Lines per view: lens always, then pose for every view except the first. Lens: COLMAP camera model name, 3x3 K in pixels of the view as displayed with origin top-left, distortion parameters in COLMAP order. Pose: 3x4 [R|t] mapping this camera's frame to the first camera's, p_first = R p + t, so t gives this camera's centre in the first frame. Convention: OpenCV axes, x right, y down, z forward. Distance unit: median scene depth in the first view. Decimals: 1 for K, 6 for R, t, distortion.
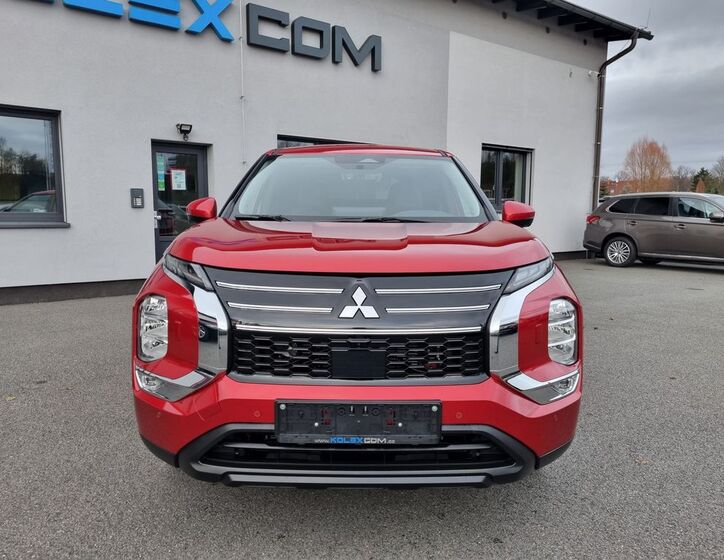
lens RADIAL K [[550.5, 0, 362.0], [0, 550.5, 280.0], [0, 0, 1]] dist [0.039354, -0.004506]
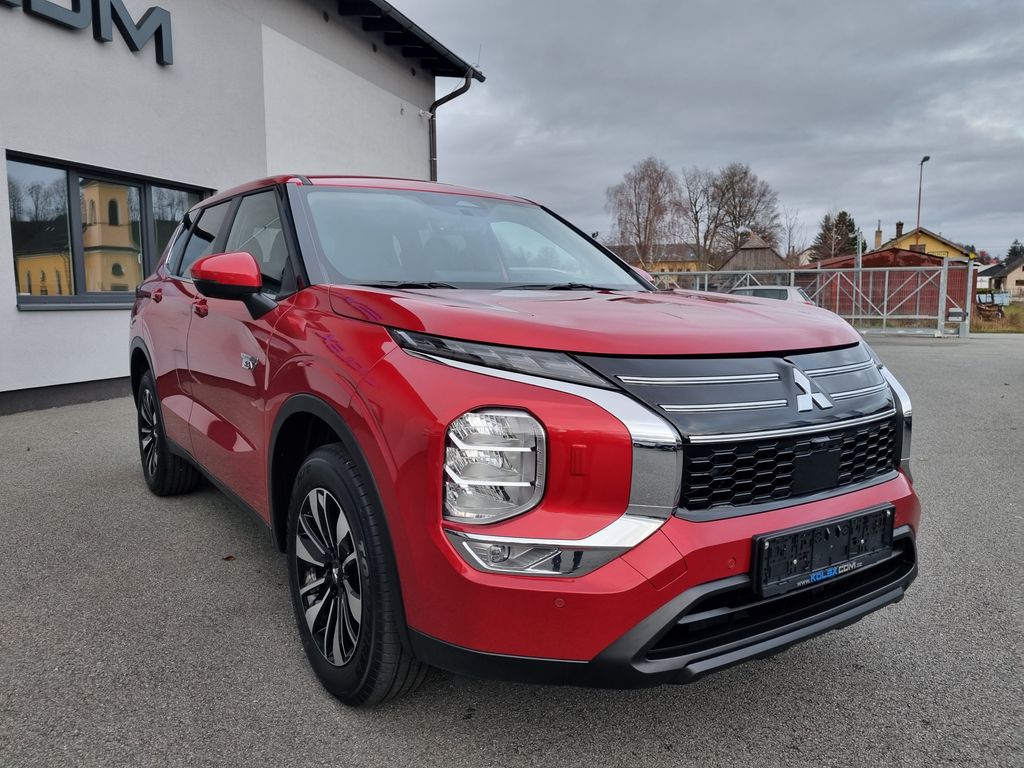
lens RADIAL K [[771.2, 0, 512.0], [0, 771.2, 384.0], [0, 0, 1]] dist [0.011922, -0.007938]
pose [[0.830653, -0.067275, 0.552711, -0.571010], [0.070465, 0.997394, 0.015501, -0.006694], [-0.552313, 0.026071, 0.833229, 0.219866]]
